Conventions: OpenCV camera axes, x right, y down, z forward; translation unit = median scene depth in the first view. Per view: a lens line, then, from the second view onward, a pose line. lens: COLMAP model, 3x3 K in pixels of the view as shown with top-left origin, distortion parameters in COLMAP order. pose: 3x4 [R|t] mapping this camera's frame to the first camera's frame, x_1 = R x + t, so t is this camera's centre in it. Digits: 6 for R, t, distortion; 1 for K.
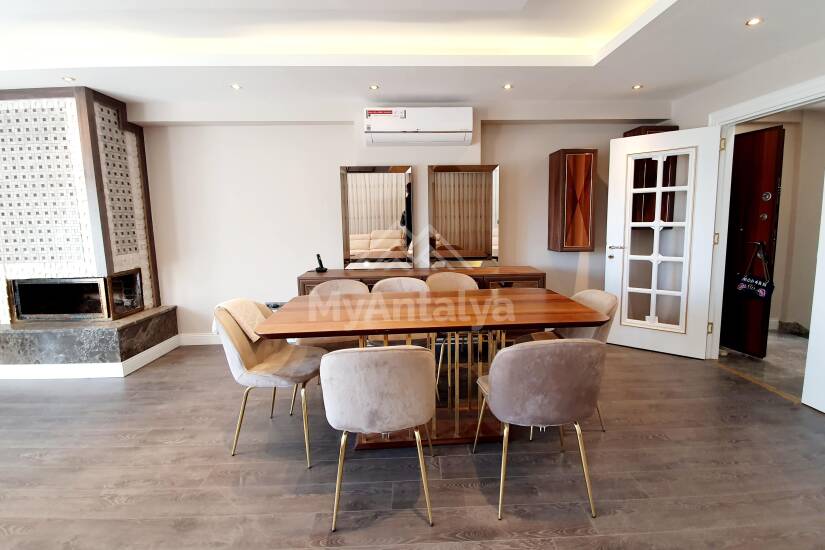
lens RADIAL K [[389.1, 0, 411.6], [0, 389.1, 266.4], [0, 0, 1]] dist [0.001494, -0.000038]
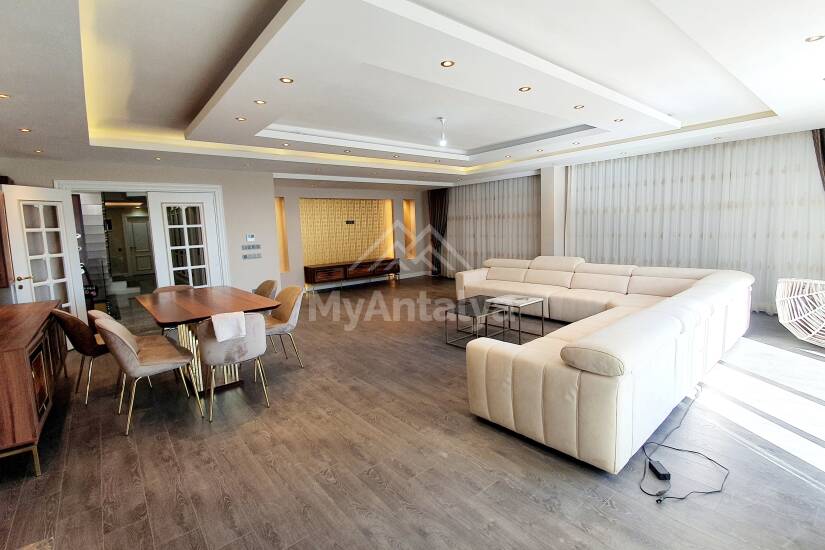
lens RADIAL K [[389.1, 0, 411.6], [0, 389.1, 266.4], [0, 0, 1]] dist [0.001494, -0.000038]
pose [[-0.584906, -0.055505, 0.809199, -1.932603], [0.177033, 0.964866, 0.194146, -0.186904], [-0.791545, 0.256812, -0.554530, 1.285417]]
